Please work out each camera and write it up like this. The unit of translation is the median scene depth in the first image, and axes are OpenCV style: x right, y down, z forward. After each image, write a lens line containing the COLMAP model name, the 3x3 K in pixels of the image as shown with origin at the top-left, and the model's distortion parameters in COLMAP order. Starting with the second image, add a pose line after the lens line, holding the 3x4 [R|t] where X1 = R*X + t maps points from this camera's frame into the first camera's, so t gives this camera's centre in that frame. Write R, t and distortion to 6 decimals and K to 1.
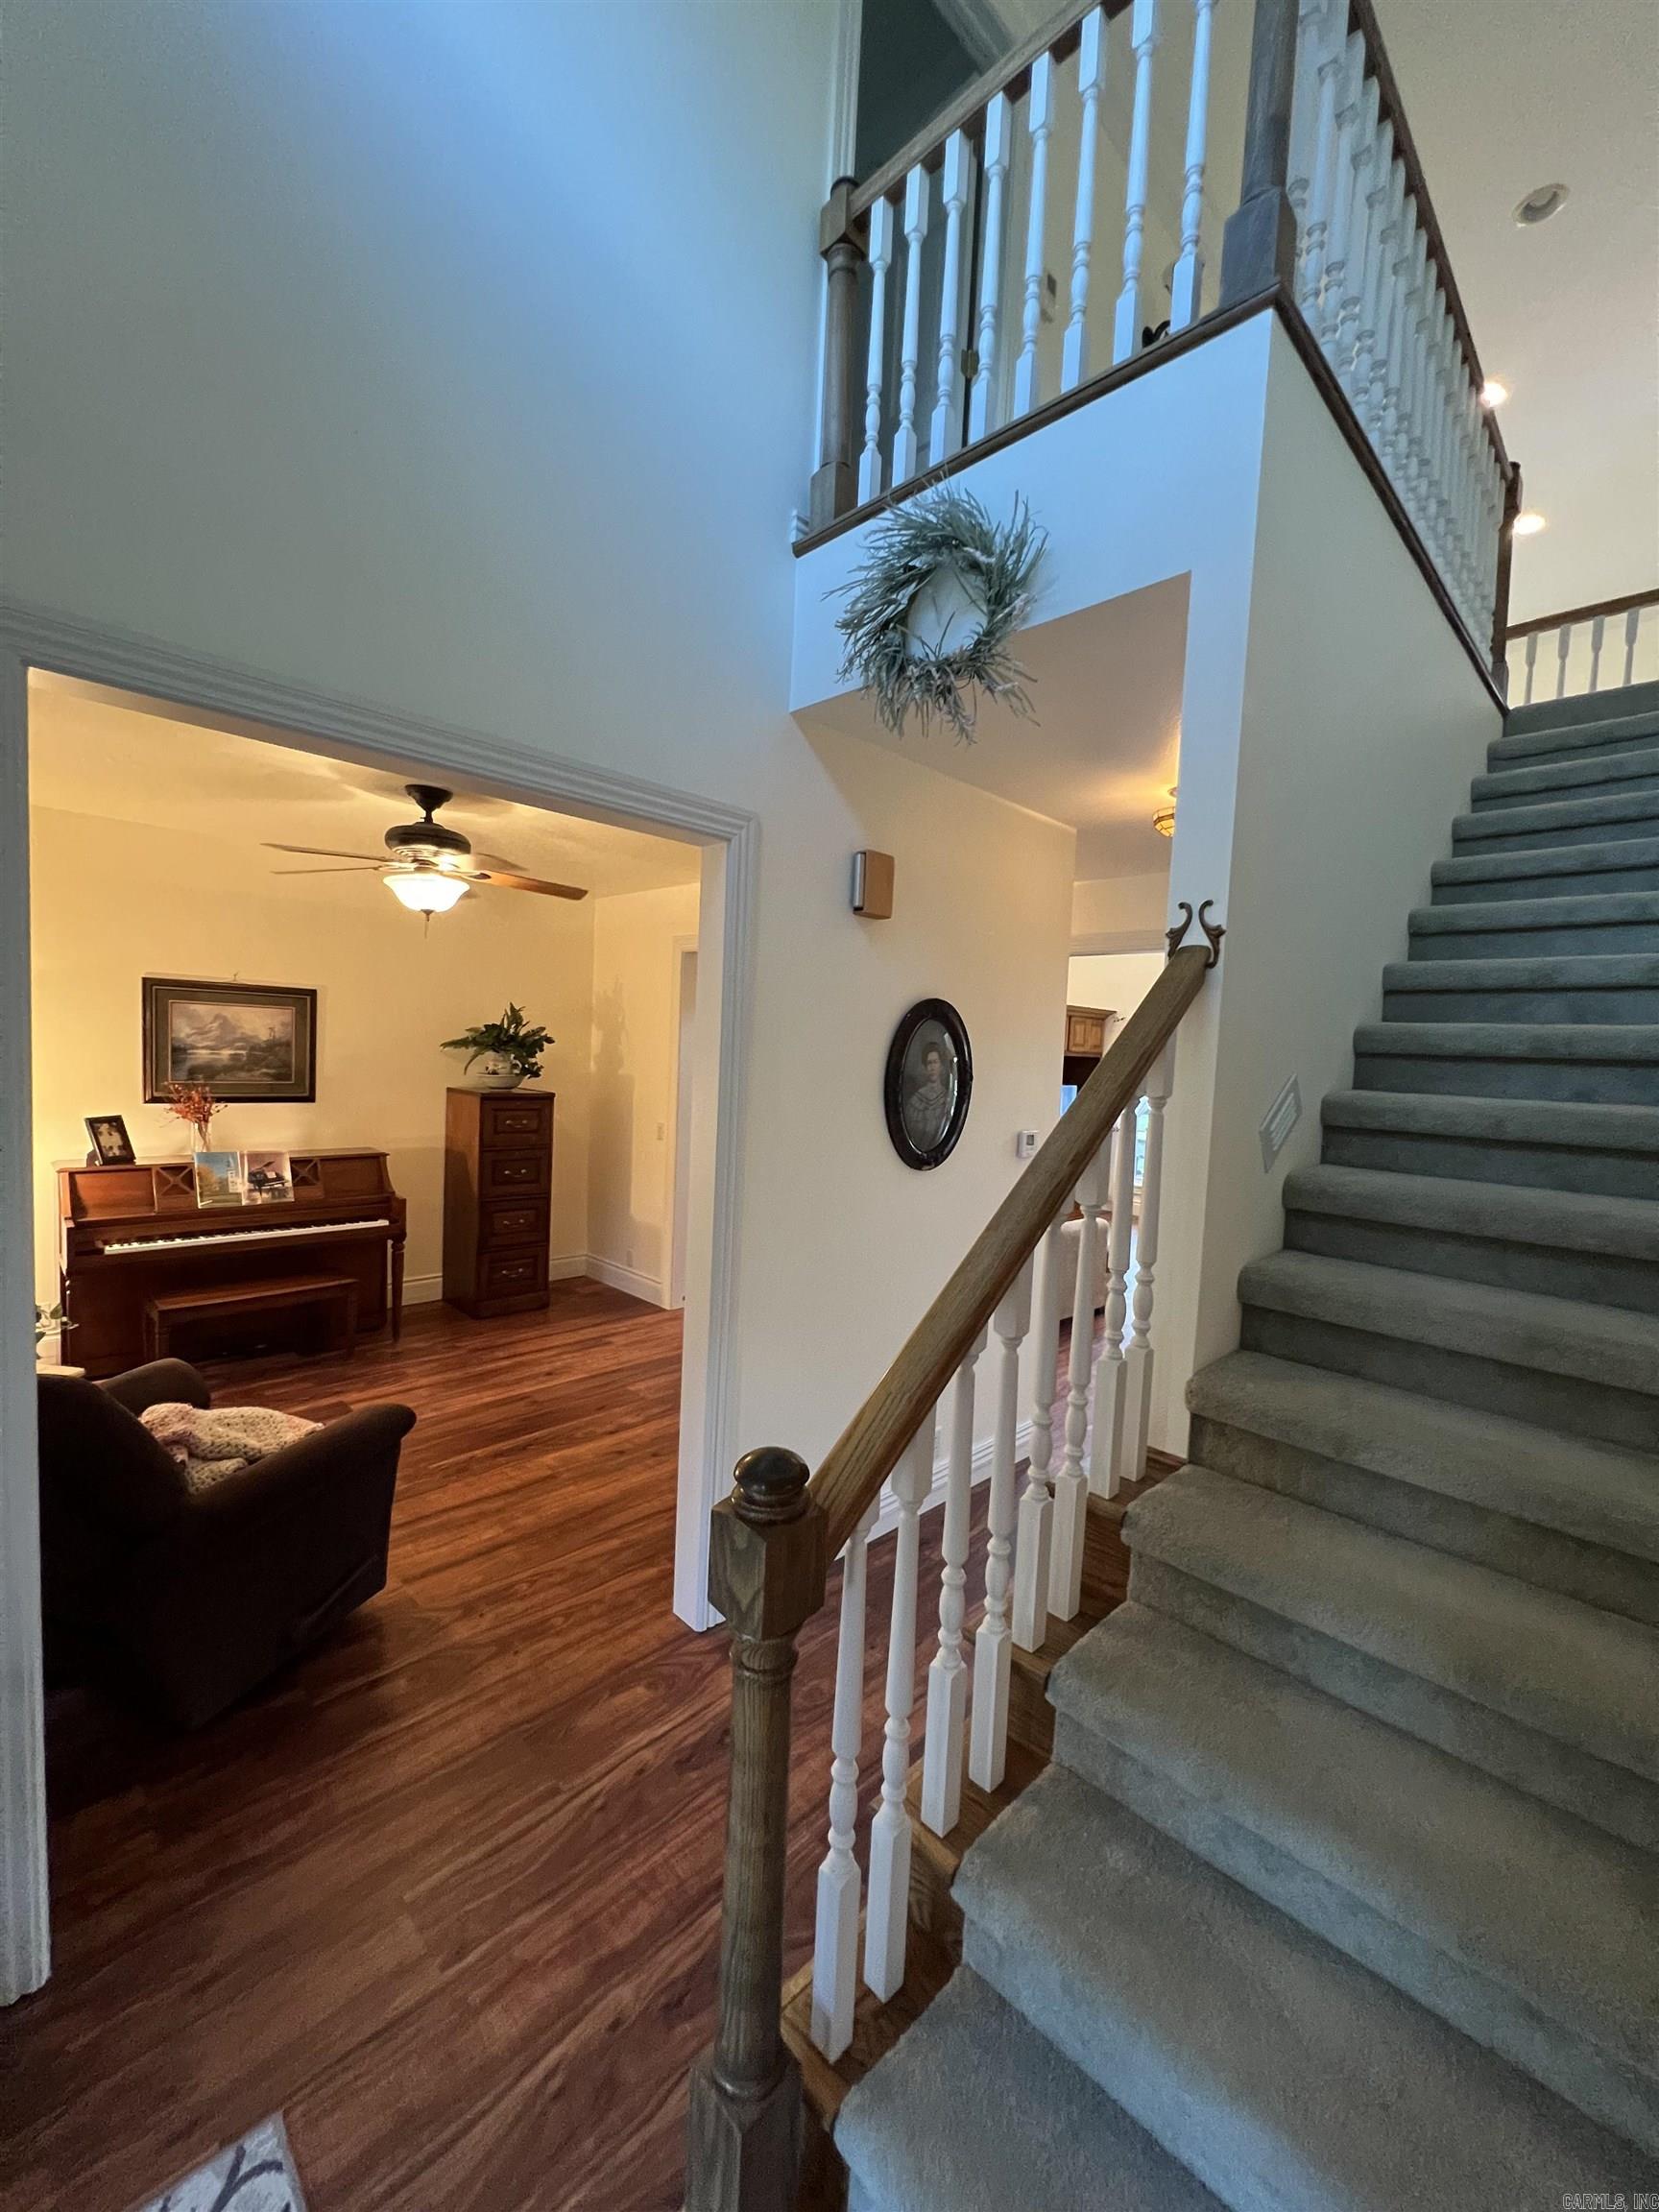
lens RADIAL K [[879.1, 0, 799.3], [0, 879.1, 1113.0], [0, 0, 1]] dist [-0.002062, -0.000157]
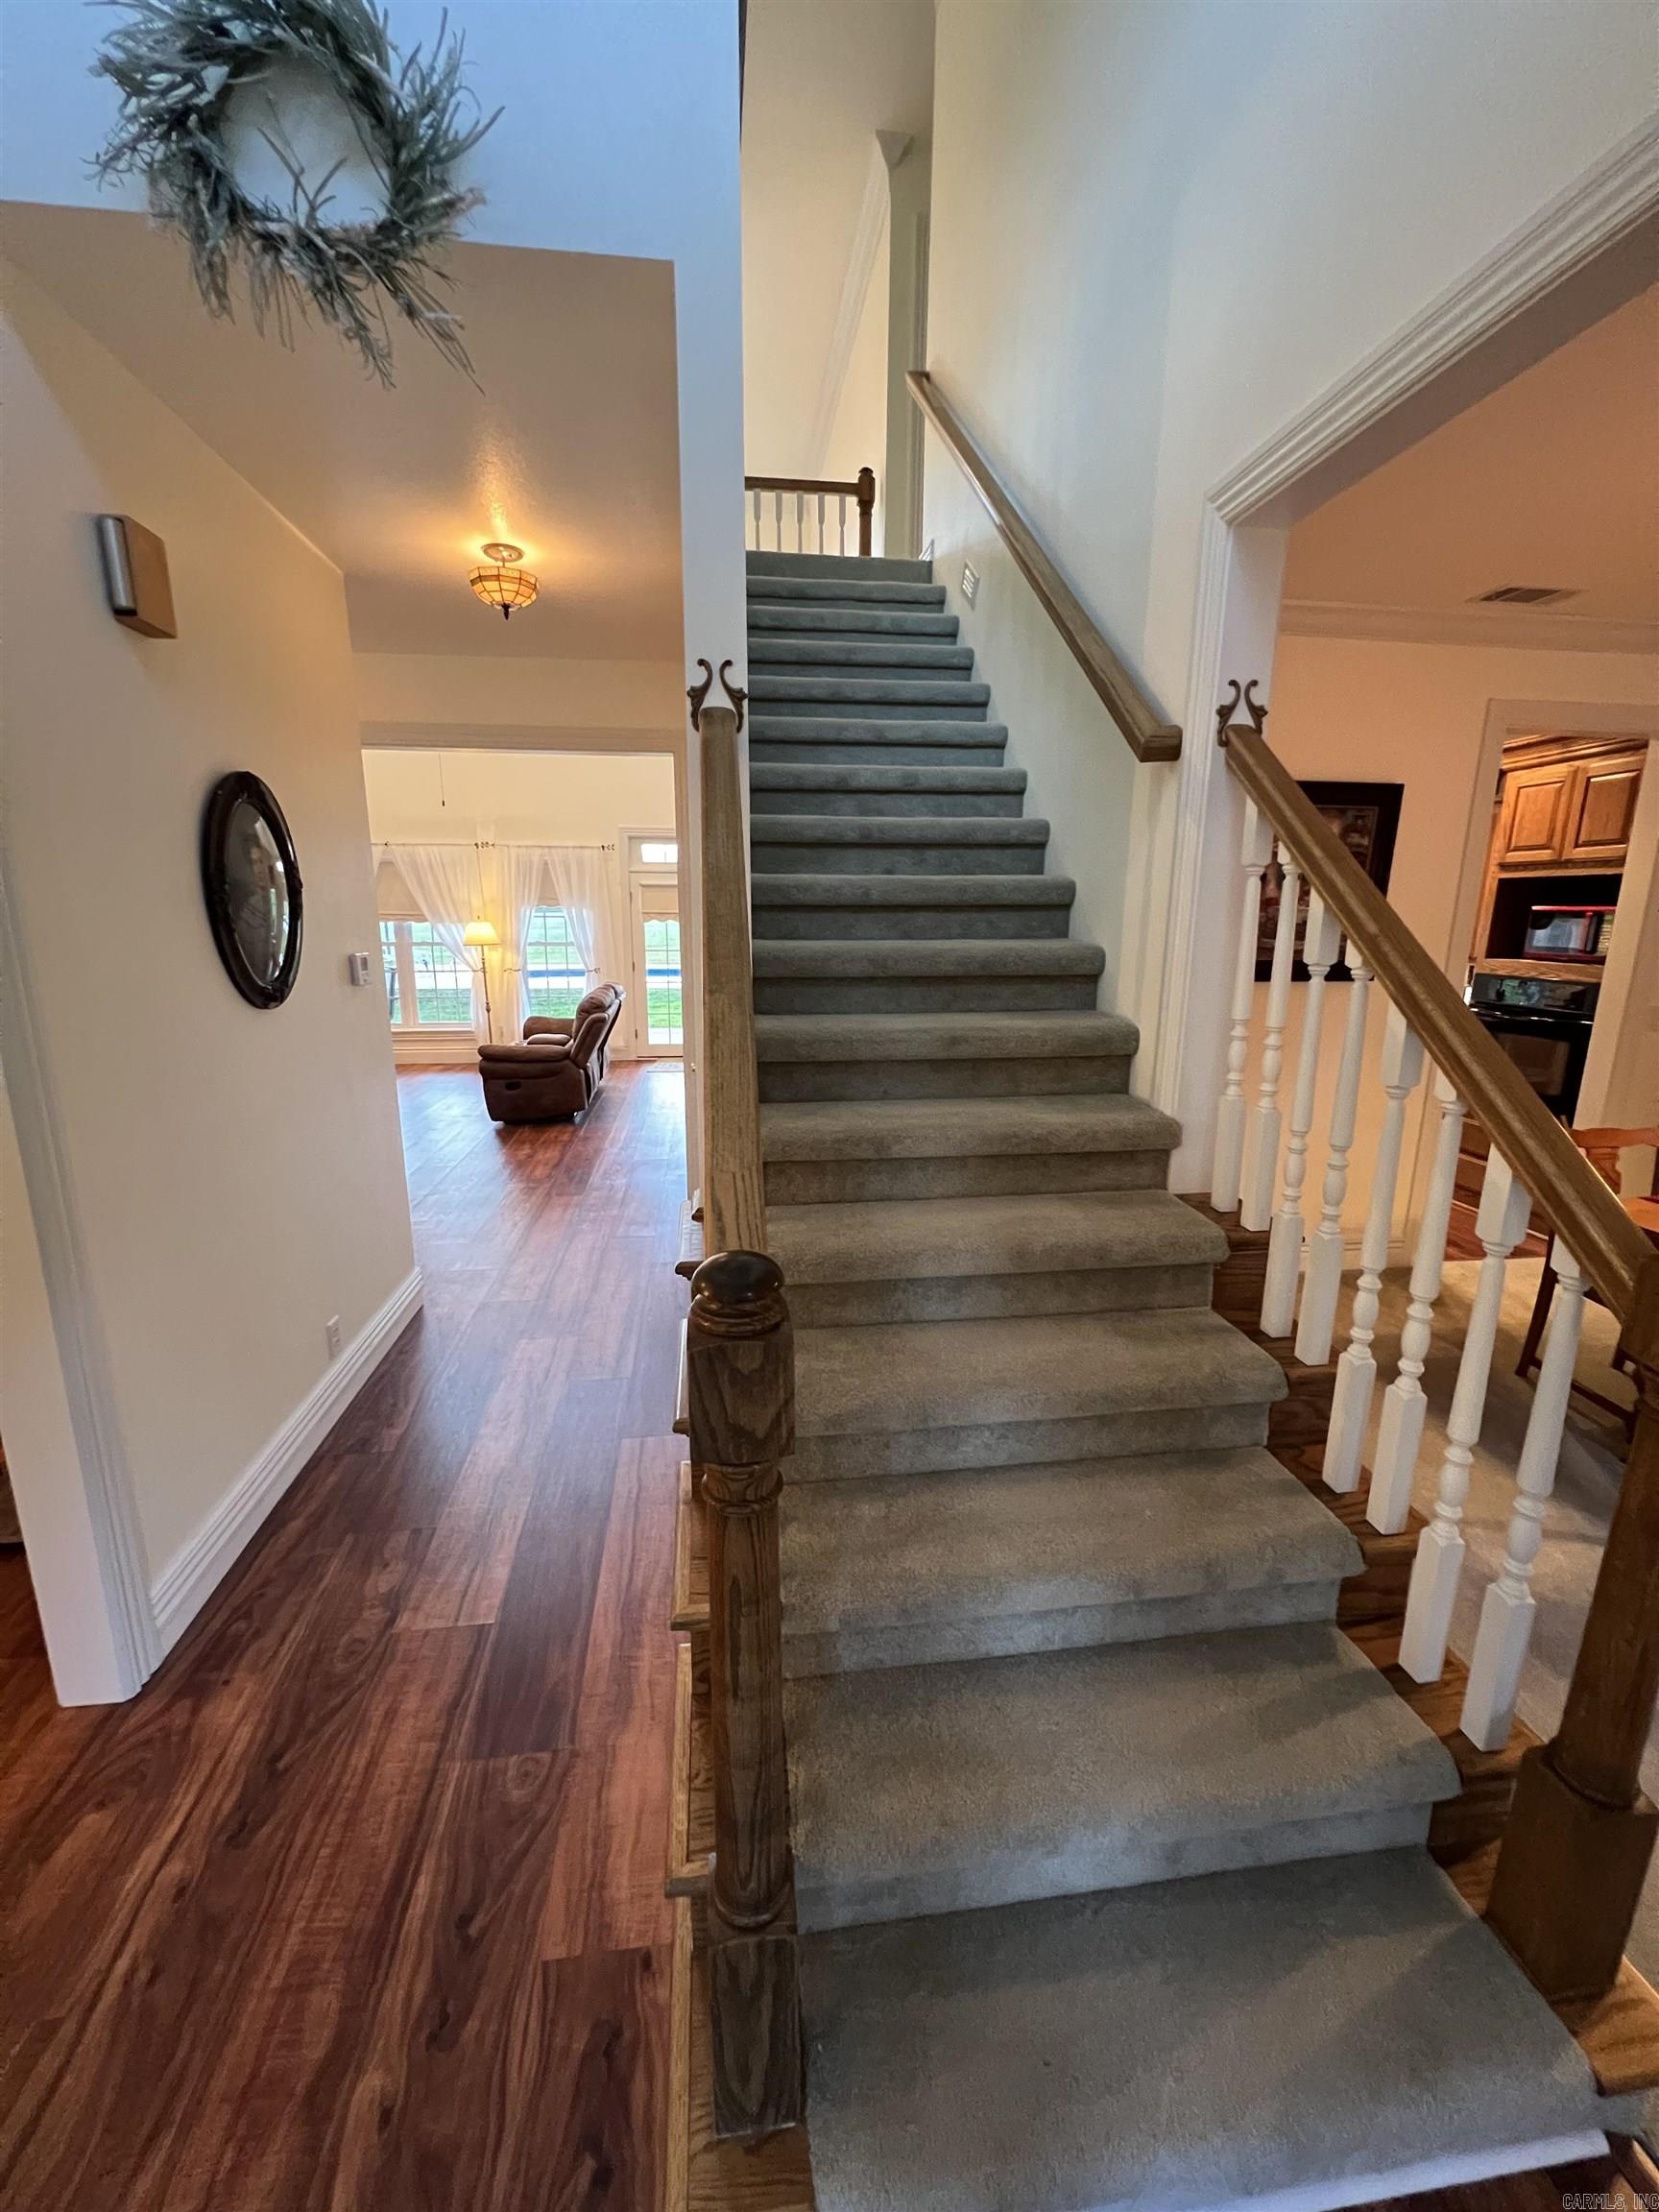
lens RADIAL K [[889.1, 0, 829.9], [0, 889.1, 1114.0], [0, 0, 1]] dist [-0.000571, -0.000362]
pose [[0.600495, -0.216388, 0.769794, -0.280684], [0.077911, 0.973941, 0.212998, 0.042677], [-0.795824, -0.067928, 0.601706, 0.212949]]
